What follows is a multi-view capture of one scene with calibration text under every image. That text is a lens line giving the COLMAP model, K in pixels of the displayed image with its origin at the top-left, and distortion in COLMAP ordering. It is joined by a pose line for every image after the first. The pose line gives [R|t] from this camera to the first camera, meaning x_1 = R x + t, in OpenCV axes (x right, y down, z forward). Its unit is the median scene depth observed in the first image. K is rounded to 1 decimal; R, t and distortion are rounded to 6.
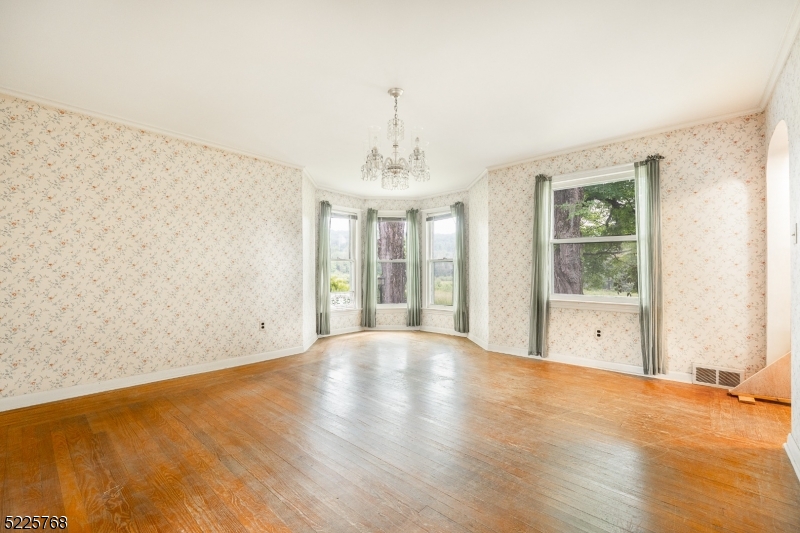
lens RADIAL K [[338.6, 0, 396.5], [0, 338.6, 271.4], [0, 0, 1]] dist [-0.005213, -0.000121]
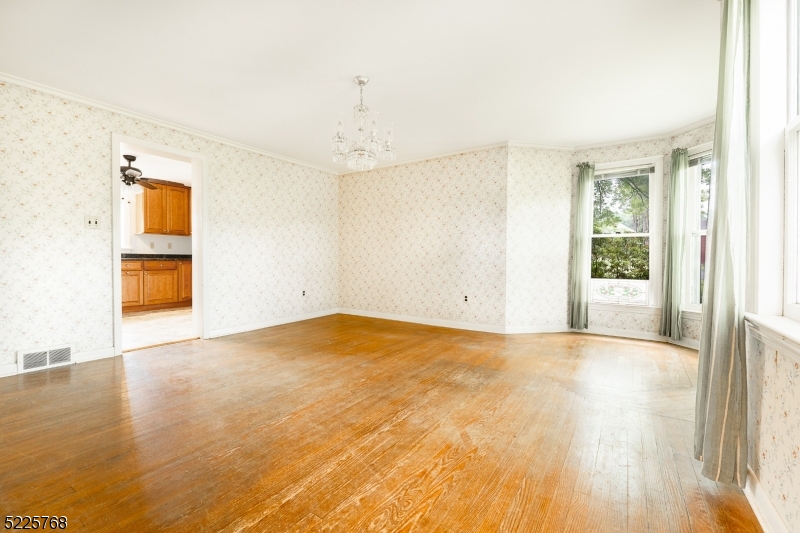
lens RADIAL K [[340.7, 0, 400.0], [0, 340.7, 266.5], [0, 0, 1]] dist [-0.017800, -0.000067]
pose [[0.144149, 0.019137, -0.989371, 0.724060], [-0.003065, 0.999817, 0.018893, 0.032151], [0.989551, 0.000309, 0.144181, 0.633400]]
